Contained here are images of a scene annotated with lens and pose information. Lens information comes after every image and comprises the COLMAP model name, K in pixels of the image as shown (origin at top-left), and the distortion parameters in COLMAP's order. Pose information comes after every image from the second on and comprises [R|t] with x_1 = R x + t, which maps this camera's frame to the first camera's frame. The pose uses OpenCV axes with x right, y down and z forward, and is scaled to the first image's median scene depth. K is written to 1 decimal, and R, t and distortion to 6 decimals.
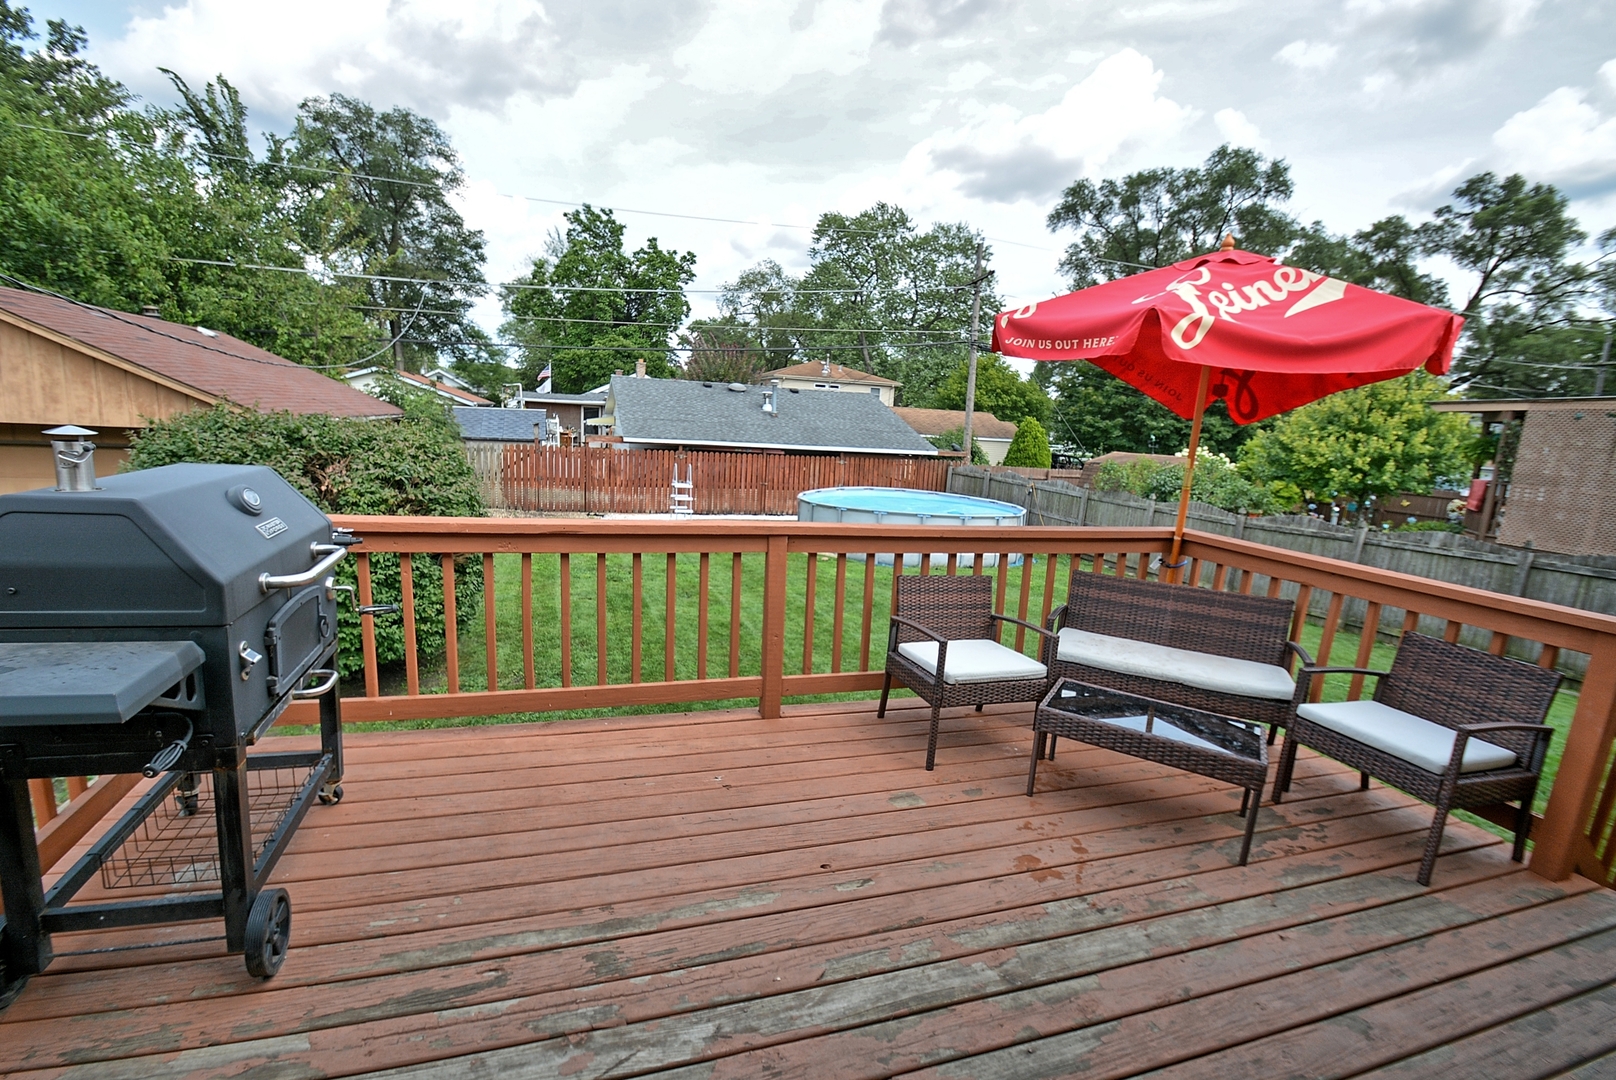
lens RADIAL K [[716.1, 0, 804.7], [0, 716.1, 555.3], [0, 0, 1]] dist [0.001014, -0.010956]
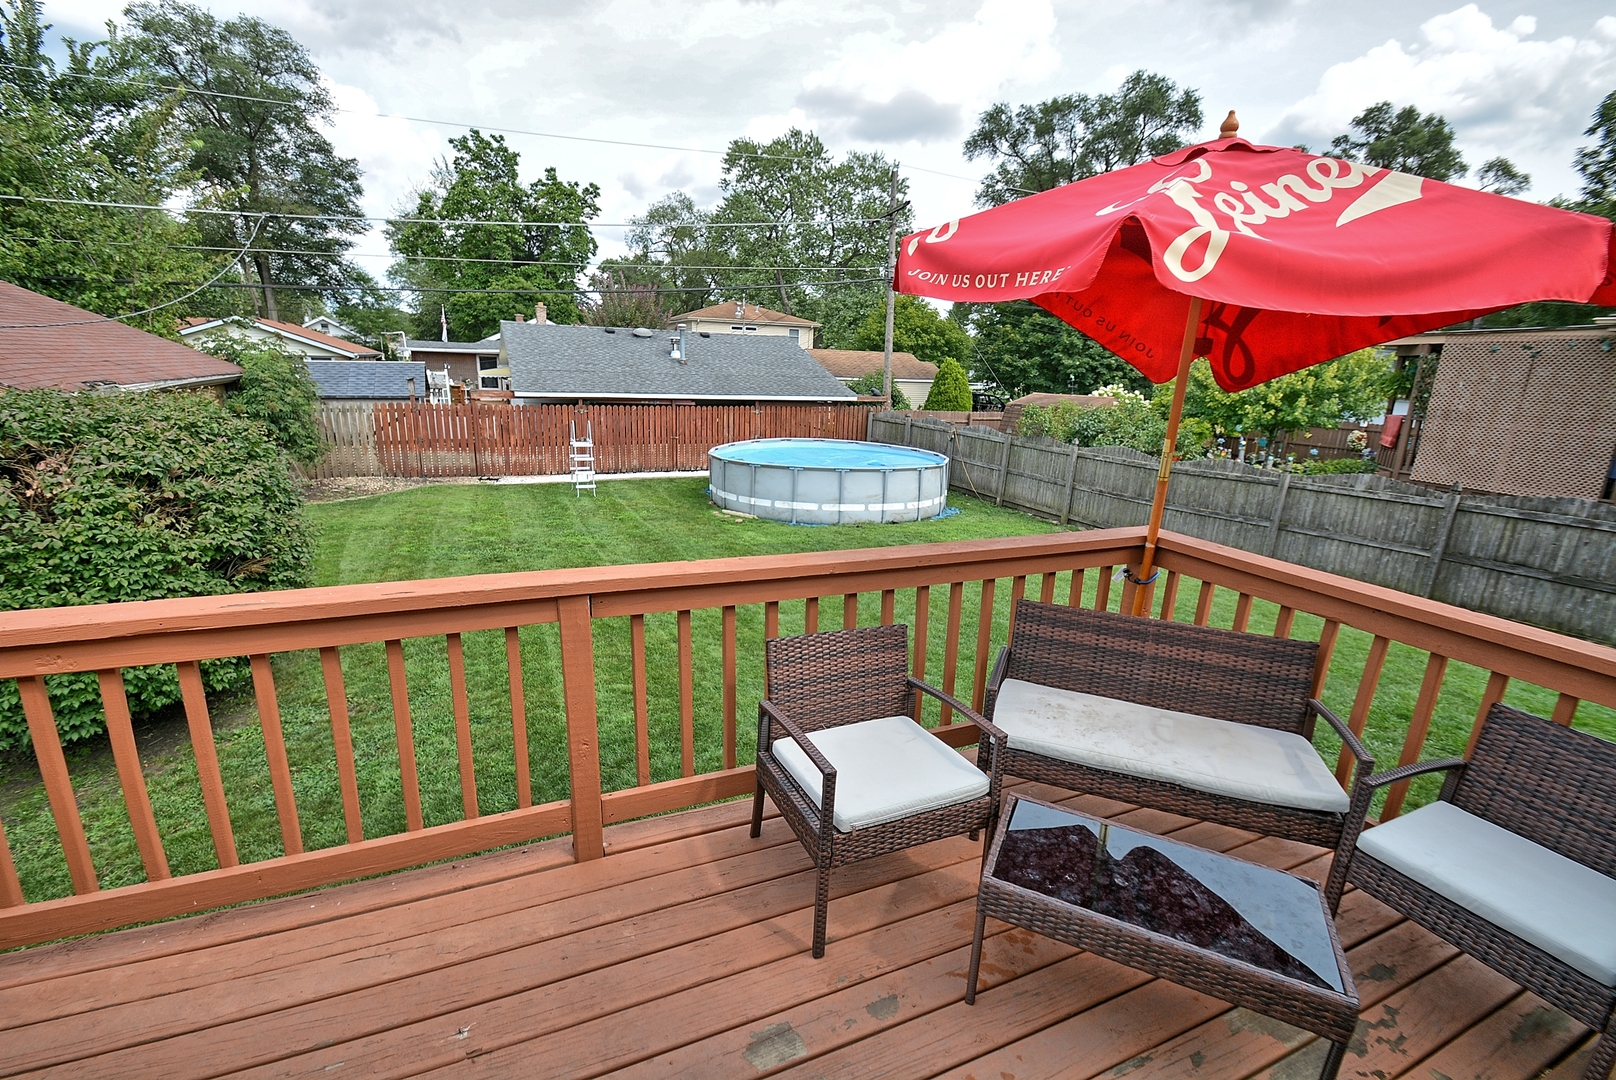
lens RADIAL K [[700.9, 0, 801.9], [0, 700.9, 558.2], [0, 0, 1]] dist [0.011288, -0.017760]
pose [[0.994764, -0.046802, 0.090850, 0.011252], [0.038760, 0.995335, 0.088352, -0.011064], [-0.094561, -0.084368, 0.991938, 0.037704]]
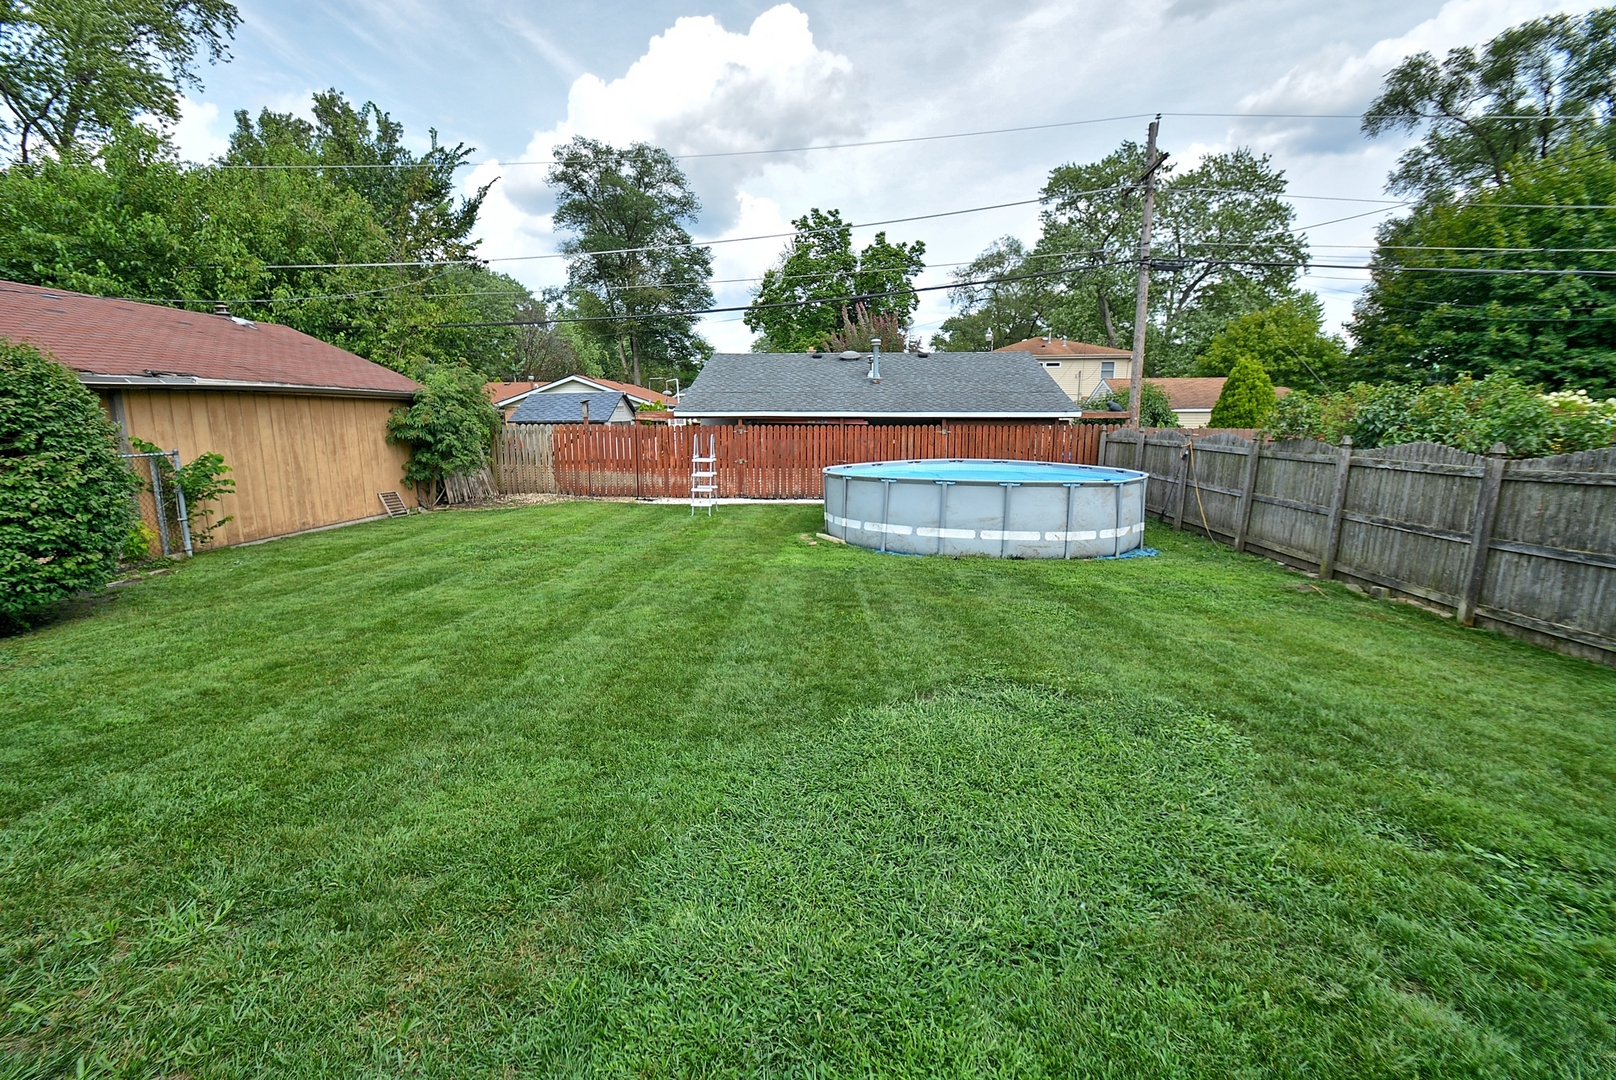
lens RADIAL K [[716.1, 0, 804.7], [0, 716.1, 555.3], [0, 0, 1]] dist [0.001014, -0.010956]
pose [[0.921233, 0.015523, -0.388701, 0.143545], [-0.021454, 0.999710, -0.010922, 0.011710], [0.388419, 0.018400, 0.921299, 0.141433]]
